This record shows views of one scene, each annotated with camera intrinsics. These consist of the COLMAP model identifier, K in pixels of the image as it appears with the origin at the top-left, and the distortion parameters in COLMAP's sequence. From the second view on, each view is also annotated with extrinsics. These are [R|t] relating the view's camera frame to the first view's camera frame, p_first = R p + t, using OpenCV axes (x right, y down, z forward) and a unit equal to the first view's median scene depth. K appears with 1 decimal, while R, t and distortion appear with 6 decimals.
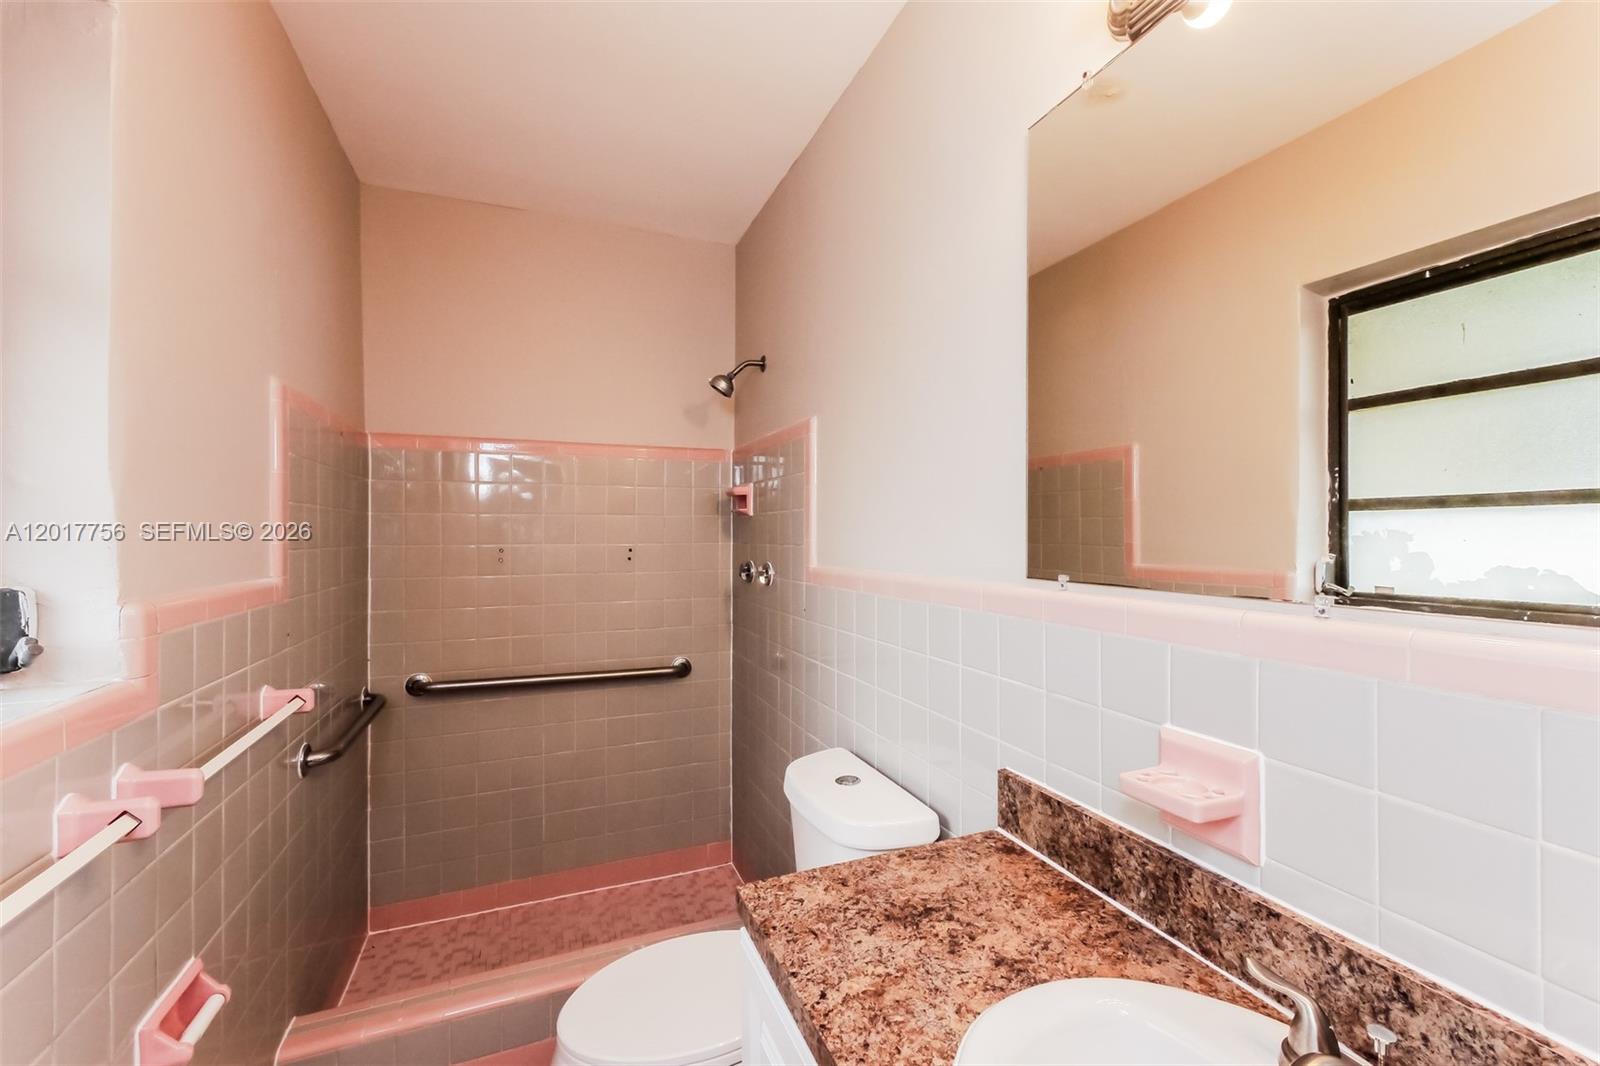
lens RADIAL K [[666.4, 0, 800.1], [0, 666.4, 525.9], [0, 0, 1]] dist [-0.001612, -0.000088]
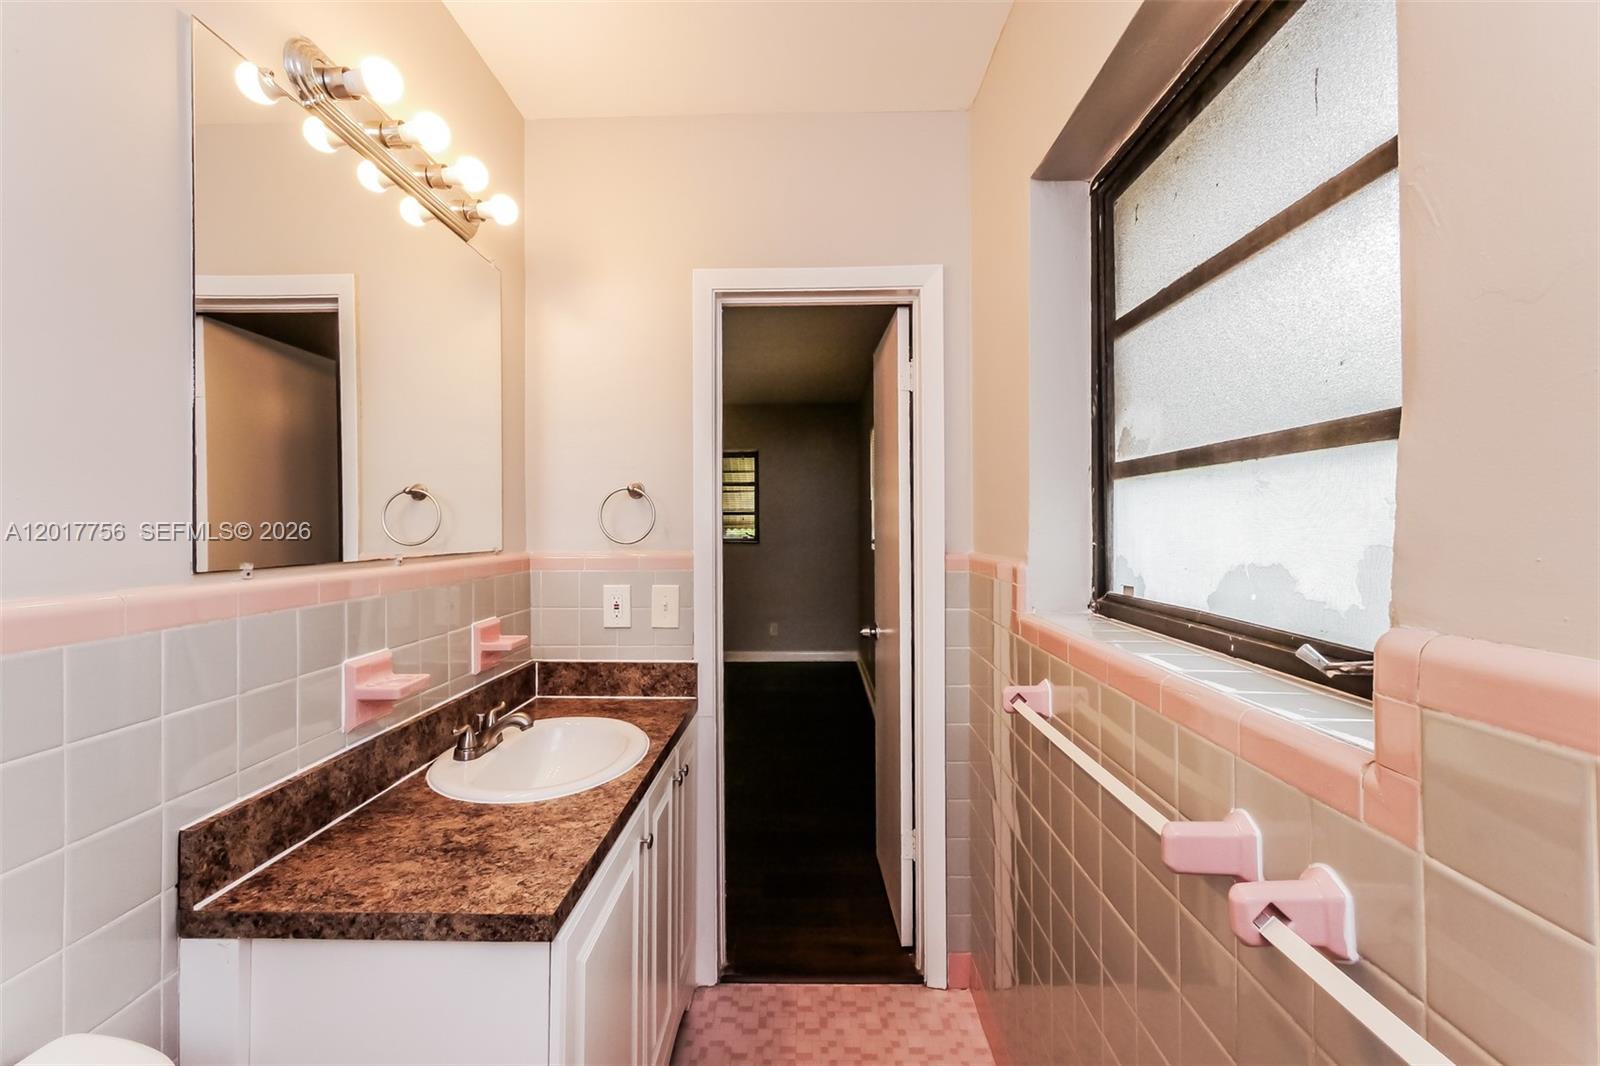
lens RADIAL K [[666.4, 0, 800.1], [0, 666.4, 525.9], [0, 0, 1]] dist [-0.001612, -0.000088]
pose [[-0.921966, 0.001305, 0.387268, -0.776928], [-0.002873, 0.999944, -0.010209, 0.031315], [-0.387259, -0.010525, -0.921911, 1.767206]]
